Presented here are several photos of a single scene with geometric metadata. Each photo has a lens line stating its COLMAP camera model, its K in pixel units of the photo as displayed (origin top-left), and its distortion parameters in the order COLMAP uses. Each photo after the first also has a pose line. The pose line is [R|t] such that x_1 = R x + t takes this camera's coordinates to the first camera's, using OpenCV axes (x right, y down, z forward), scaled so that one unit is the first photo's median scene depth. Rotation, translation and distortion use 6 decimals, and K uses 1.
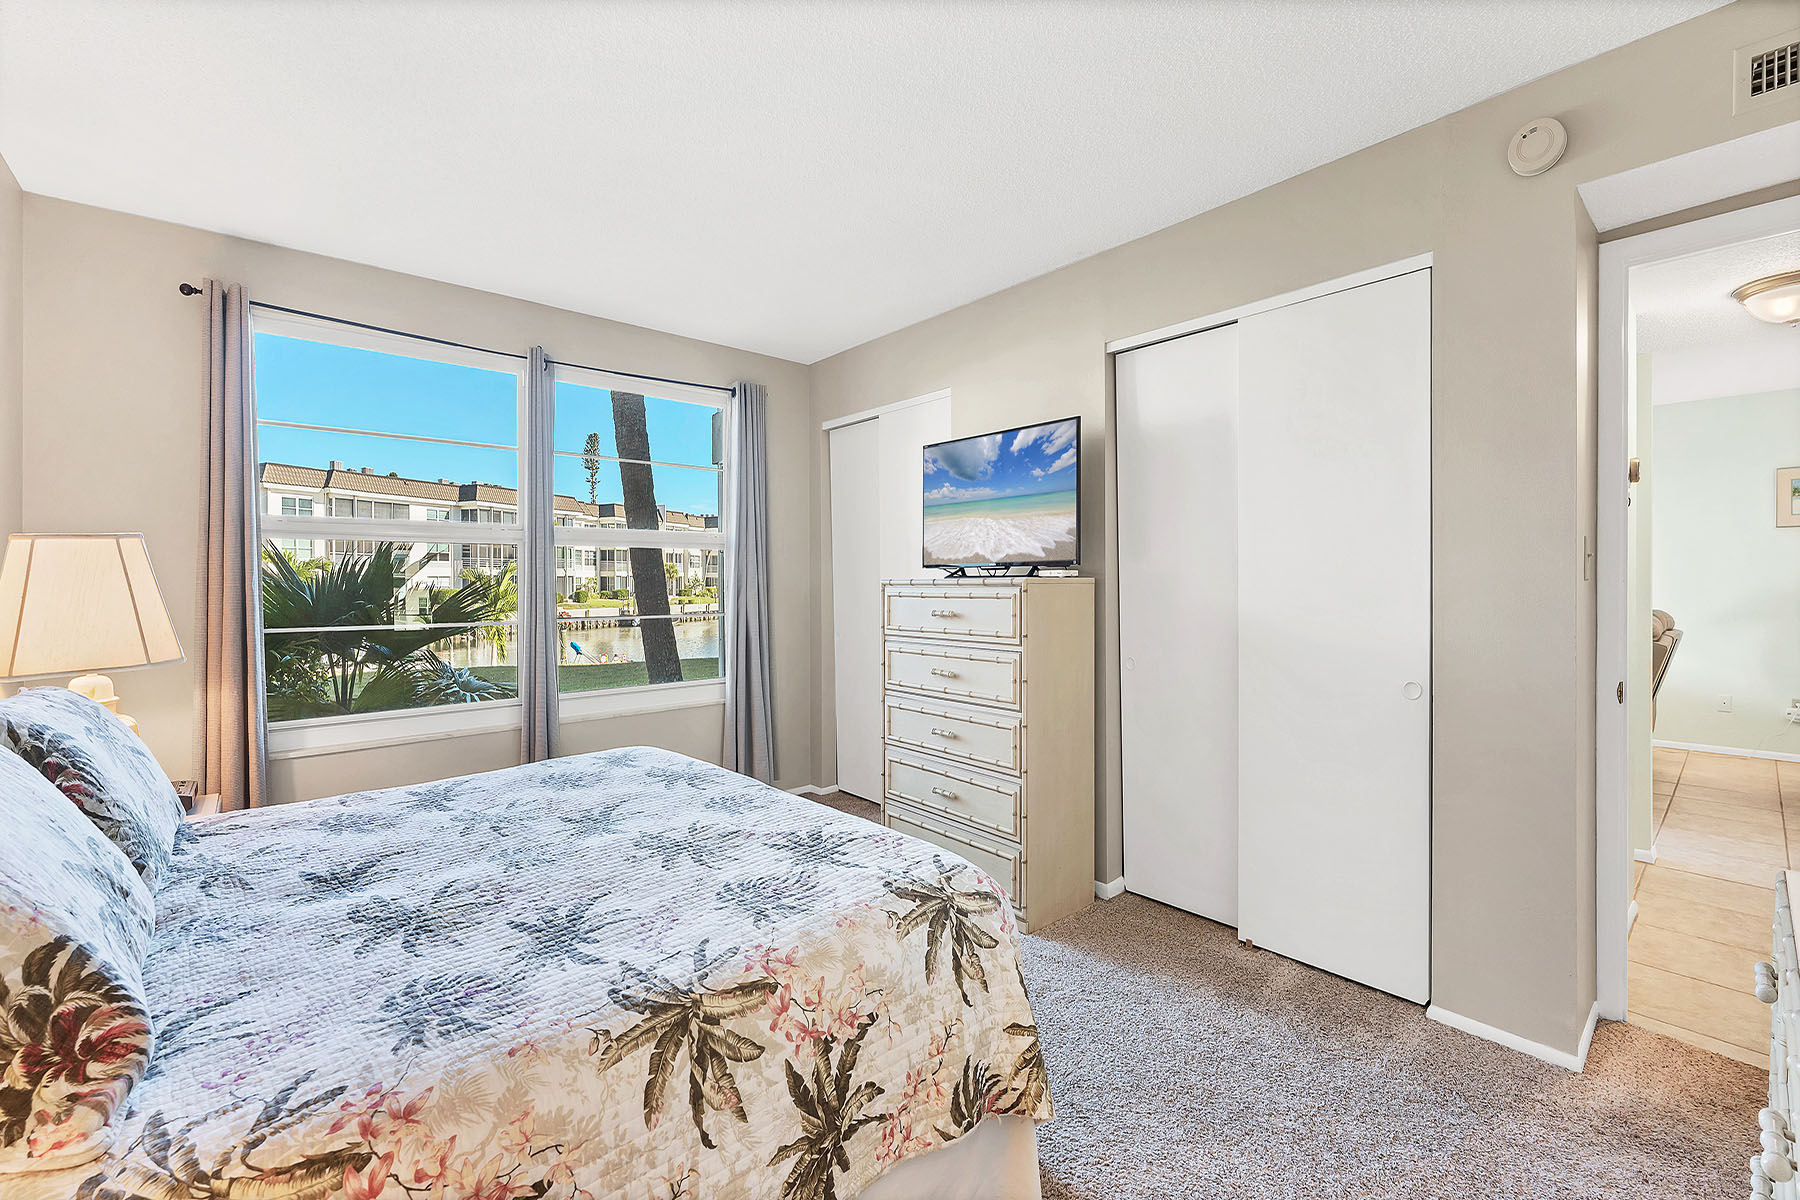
lens RADIAL K [[752.0, 0, 885.3], [0, 752.0, 588.2], [0, 0, 1]] dist [-0.004347, 0.001627]
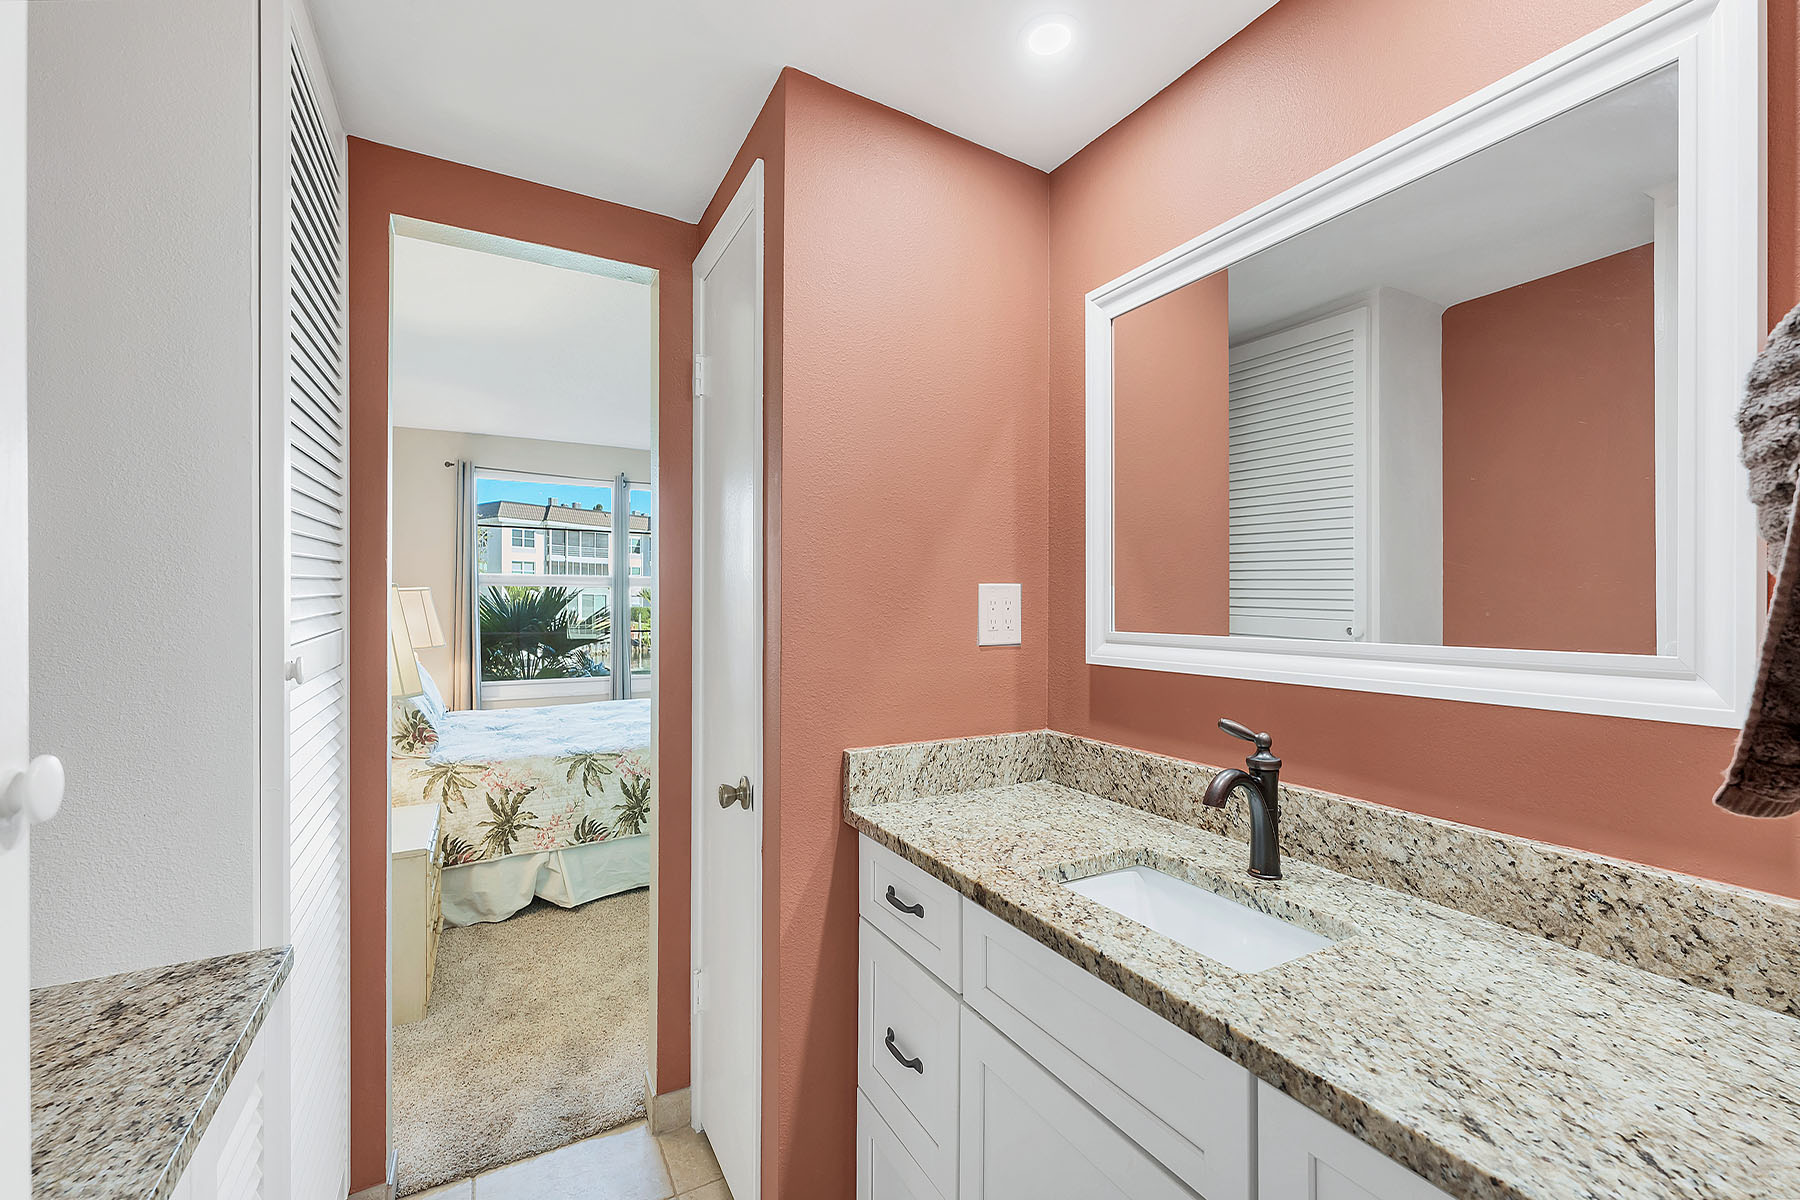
lens RADIAL K [[752.0, 0, 902.2], [0, 752.0, 610.8], [0, 0, 1]] dist [-0.004347, 0.001627]
pose [[0.979820, 0.011175, -0.199569, 0.828940], [-0.010545, 0.999935, 0.004224, -0.029255], [0.199603, -0.002034, 0.979875, -0.904430]]
